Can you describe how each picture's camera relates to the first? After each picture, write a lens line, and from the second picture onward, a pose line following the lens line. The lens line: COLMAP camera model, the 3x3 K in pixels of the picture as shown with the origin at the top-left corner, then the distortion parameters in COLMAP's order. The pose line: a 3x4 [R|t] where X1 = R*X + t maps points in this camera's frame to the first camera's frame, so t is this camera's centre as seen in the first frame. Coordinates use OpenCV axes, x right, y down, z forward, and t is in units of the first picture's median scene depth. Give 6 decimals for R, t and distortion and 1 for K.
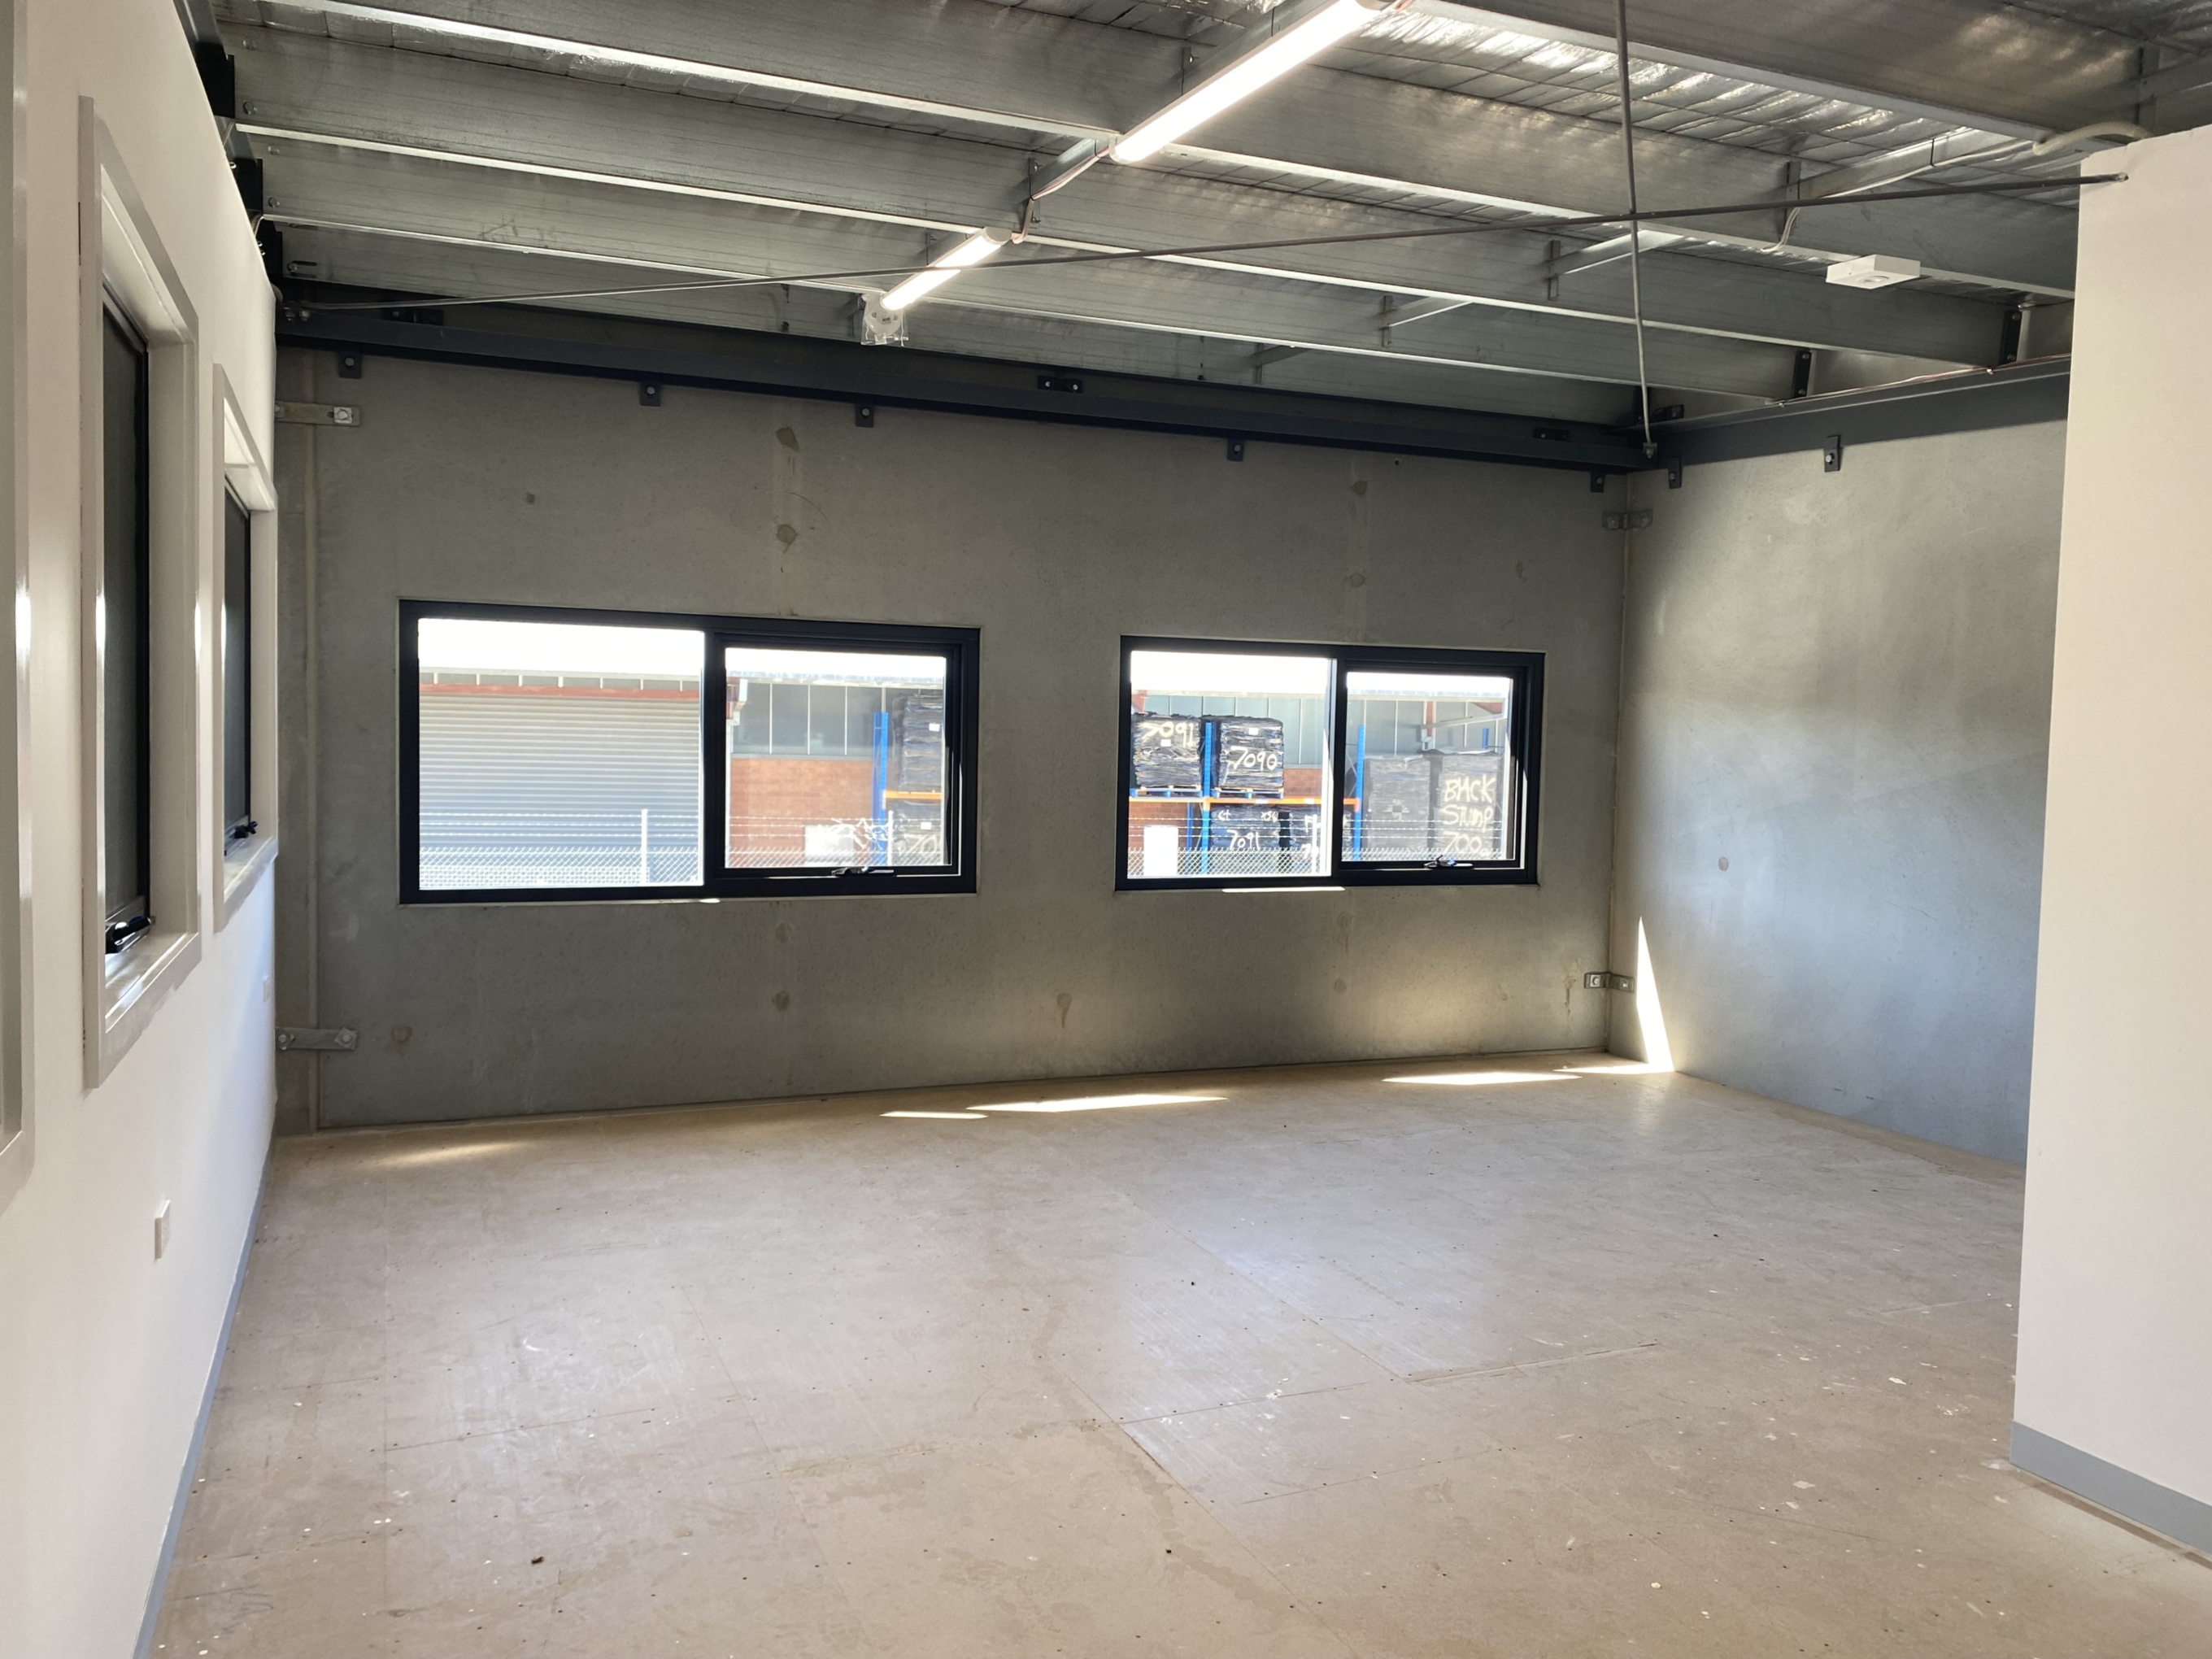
lens RADIAL K [[1684.7, 0, 1102.4], [0, 1684.7, 815.7], [0, 0, 1]] dist [0.073730, -0.076100]
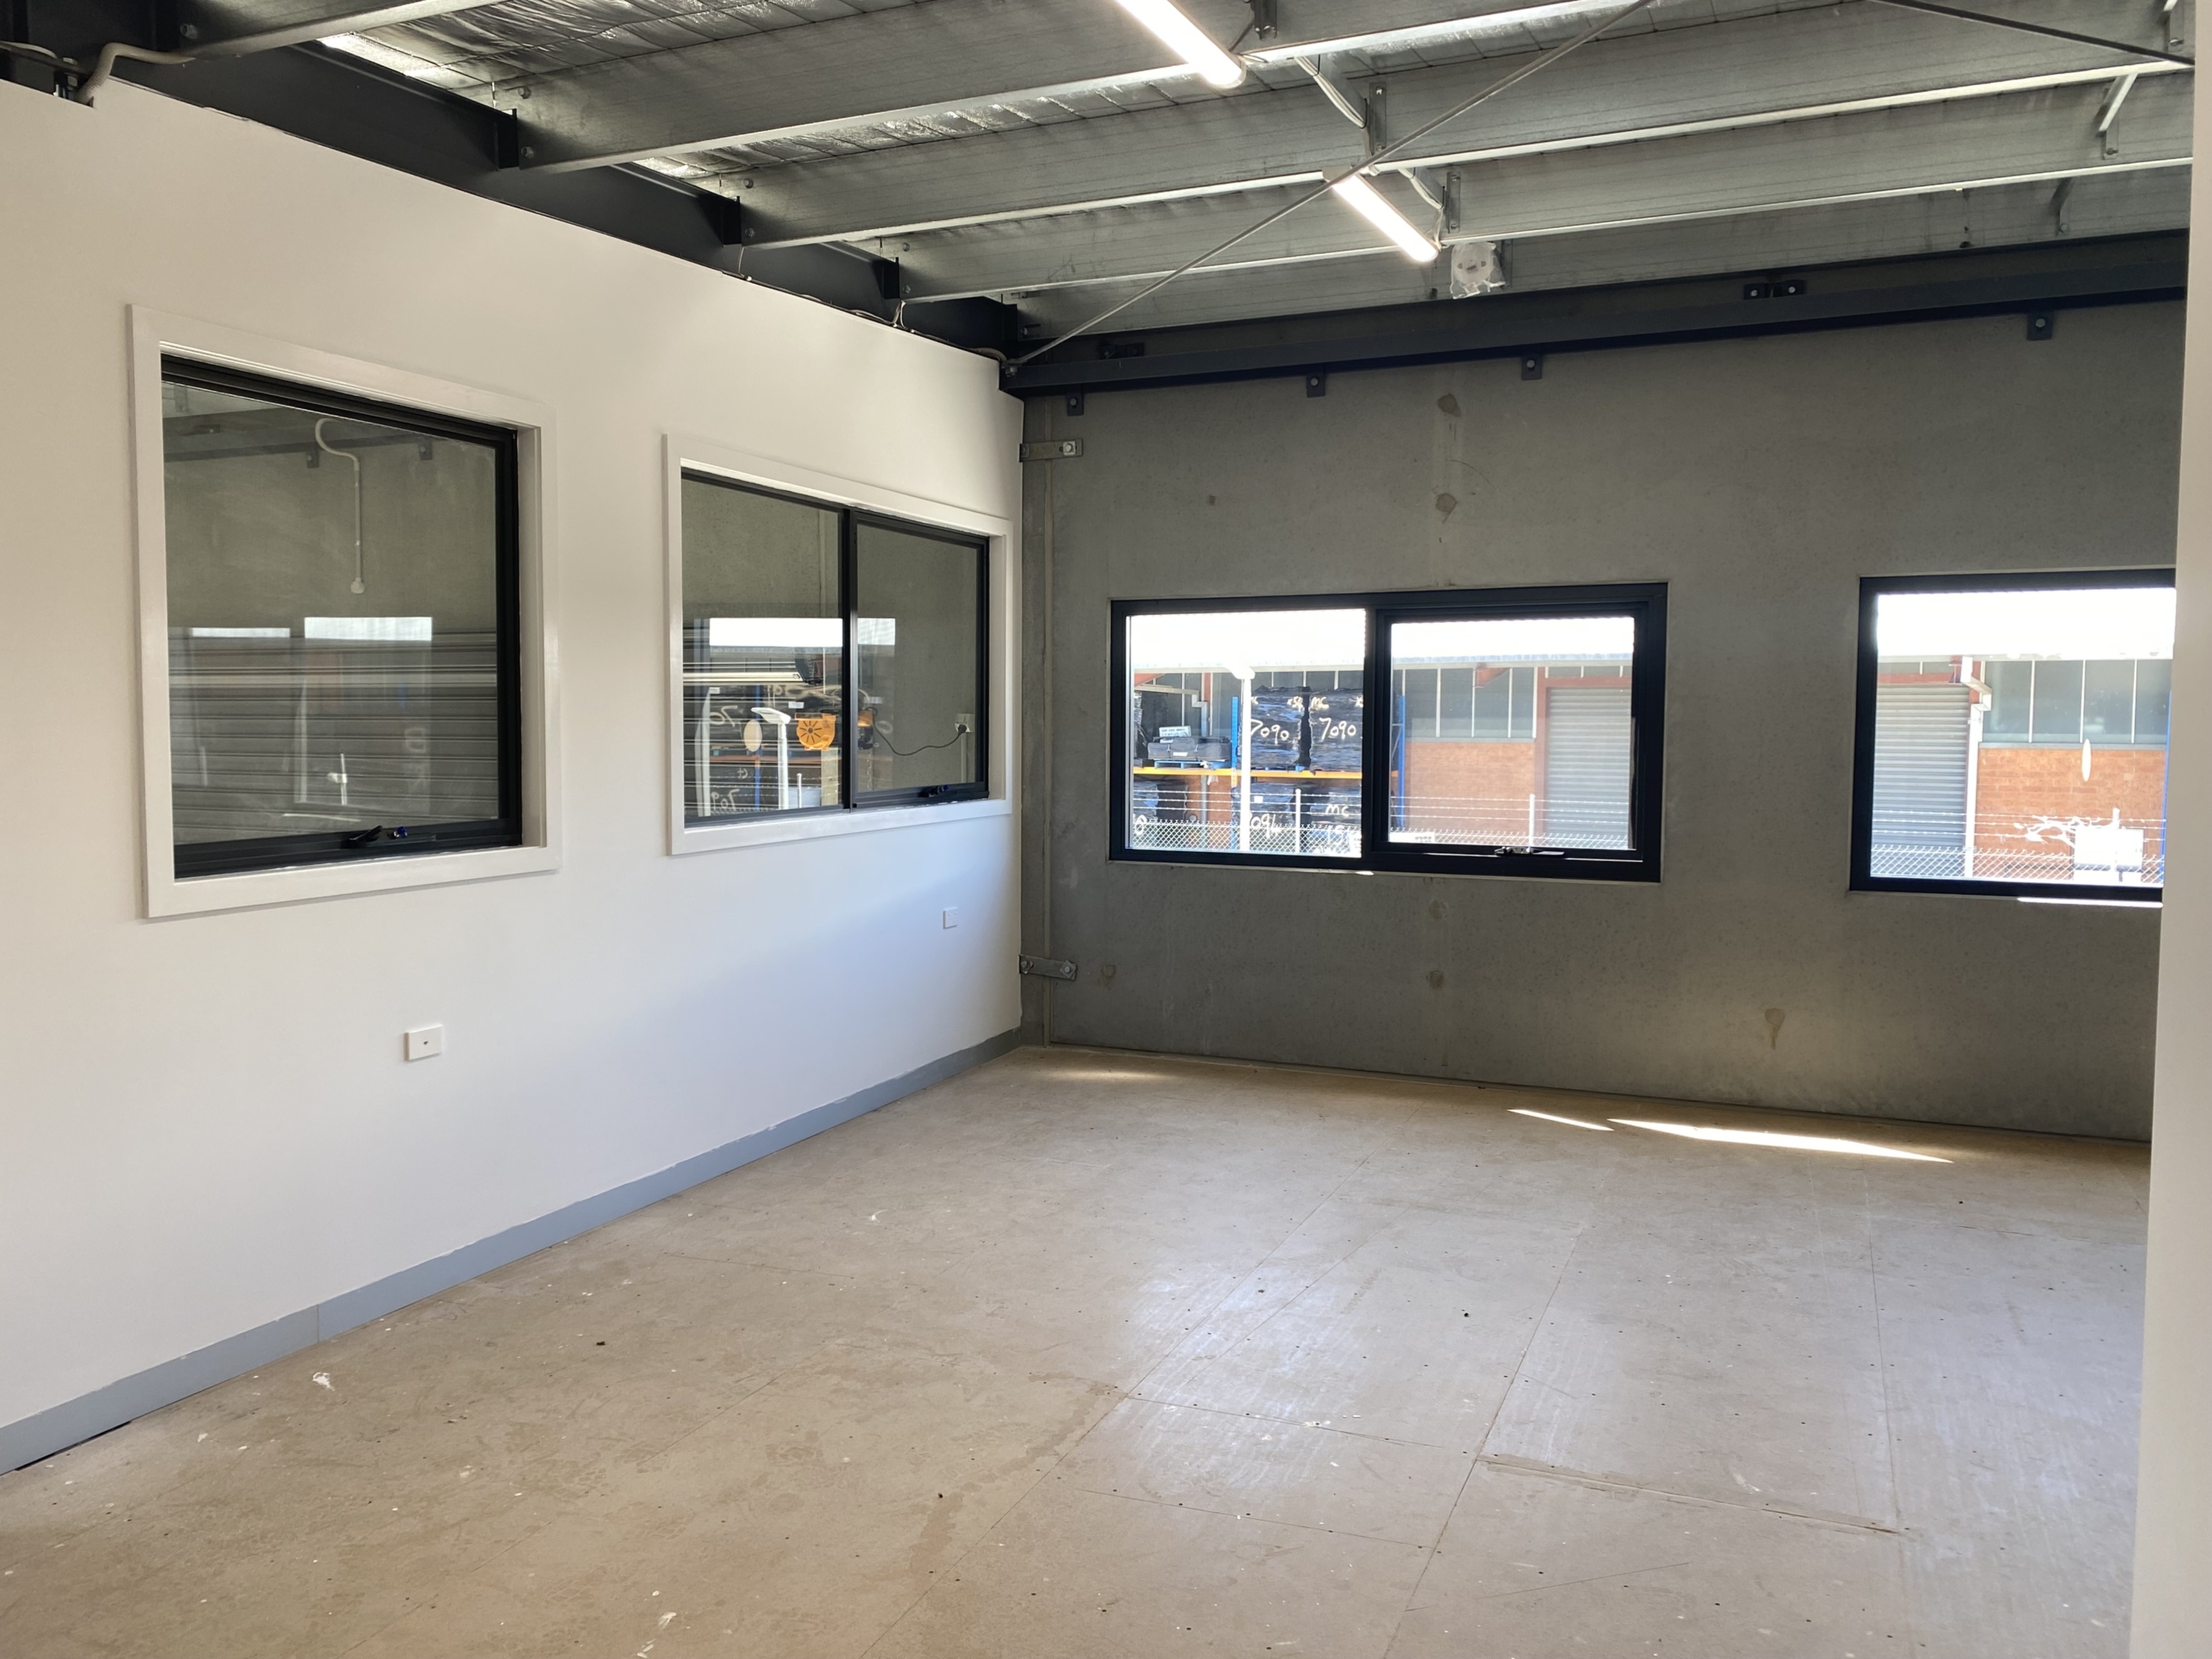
lens RADIAL K [[1684.7, 0, 1058.2], [0, 1684.7, 803.7], [0, 0, 1]] dist [0.073730, -0.076100]
pose [[0.697285, 0.019079, -0.716540, 0.374413], [-0.022631, 0.999733, 0.004596, 0.008065], [0.716437, 0.013011, 0.697531, 0.160981]]
